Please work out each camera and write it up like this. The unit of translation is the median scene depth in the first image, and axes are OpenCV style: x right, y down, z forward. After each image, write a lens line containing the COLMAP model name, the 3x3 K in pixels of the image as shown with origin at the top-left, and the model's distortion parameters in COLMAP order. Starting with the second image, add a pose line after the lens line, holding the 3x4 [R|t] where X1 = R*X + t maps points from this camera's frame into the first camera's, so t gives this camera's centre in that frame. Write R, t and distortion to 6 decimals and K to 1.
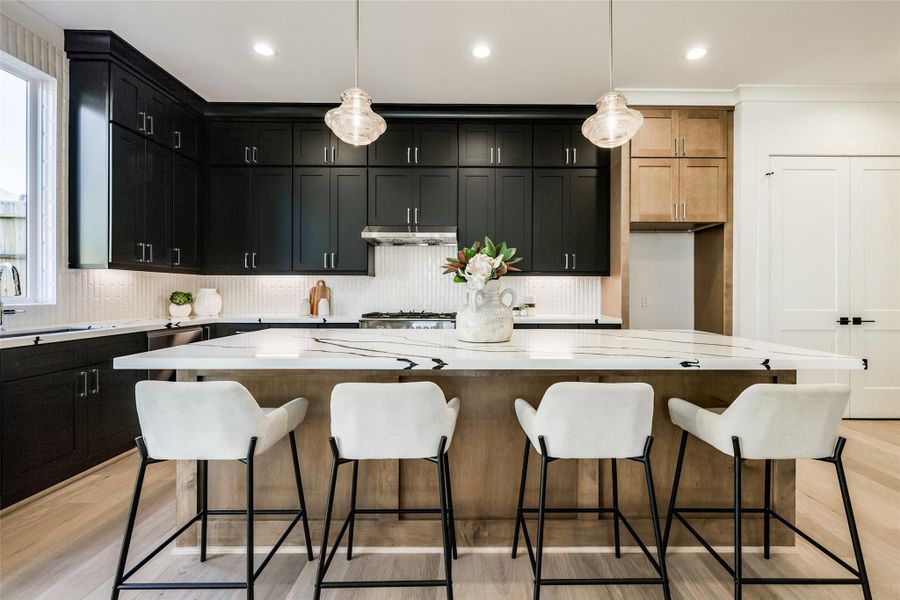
lens RADIAL K [[392.2, 0, 470.8], [0, 392.2, 295.2], [0, 0, 1]] dist [-0.002079, 0.000576]
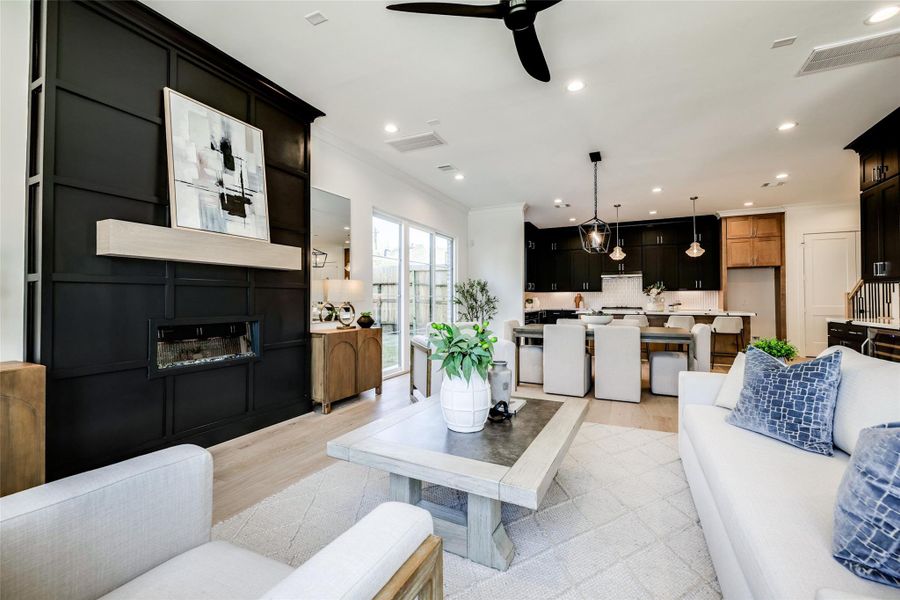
lens RADIAL K [[376.5, 0, 454.2], [0, 376.5, 295.1], [0, 0, 1]] dist [-0.000237, -0.000551]
pose [[0.898142, -0.010024, -0.439591, -0.059577], [0.002608, 0.999844, -0.017472, 0.009950], [0.439698, 0.014546, 0.898028, -1.670387]]
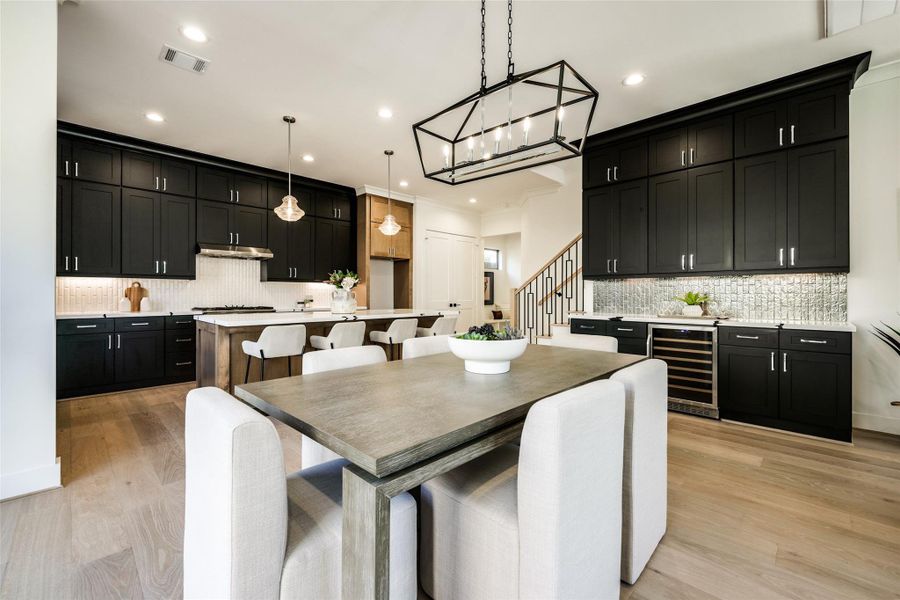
lens RADIAL K [[376.5, 0, 455.7], [0, 376.5, 293.6], [0, 0, 1]] dist [-0.000237, -0.000551]
pose [[0.701392, -0.000975, 0.712775, -0.598951], [0.003740, 0.999990, -0.002313, 0.003173], [-0.712766, 0.004288, 0.701389, -0.565924]]
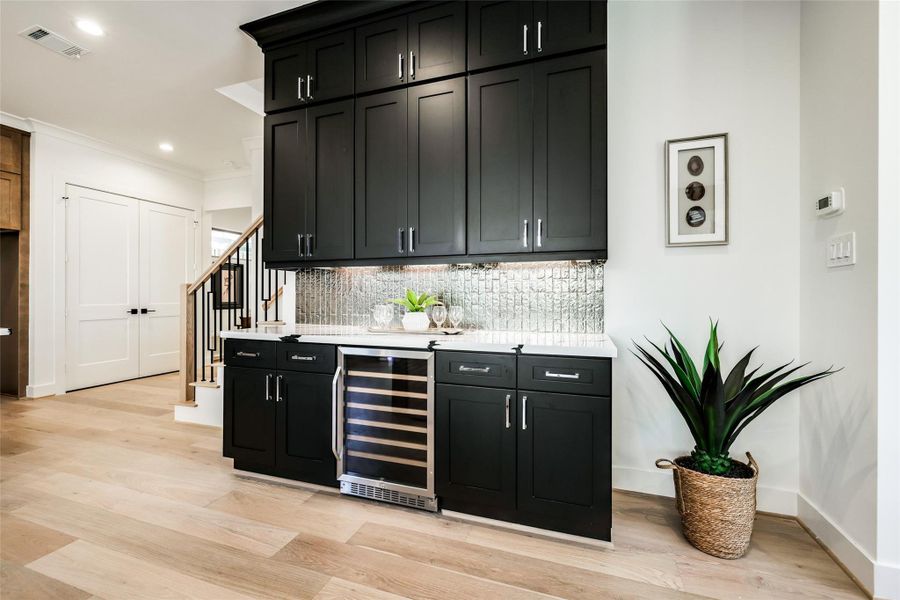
lens RADIAL K [[376.5, 0, 455.9], [0, 376.5, 293.3], [0, 0, 1]] dist [-0.000237, -0.000551]
pose [[0.330180, 0.002560, 0.943914, 0.030958], [0.002932, 0.999989, -0.003738, 0.007186], [-0.943913, 0.004002, 0.330169, -0.576802]]
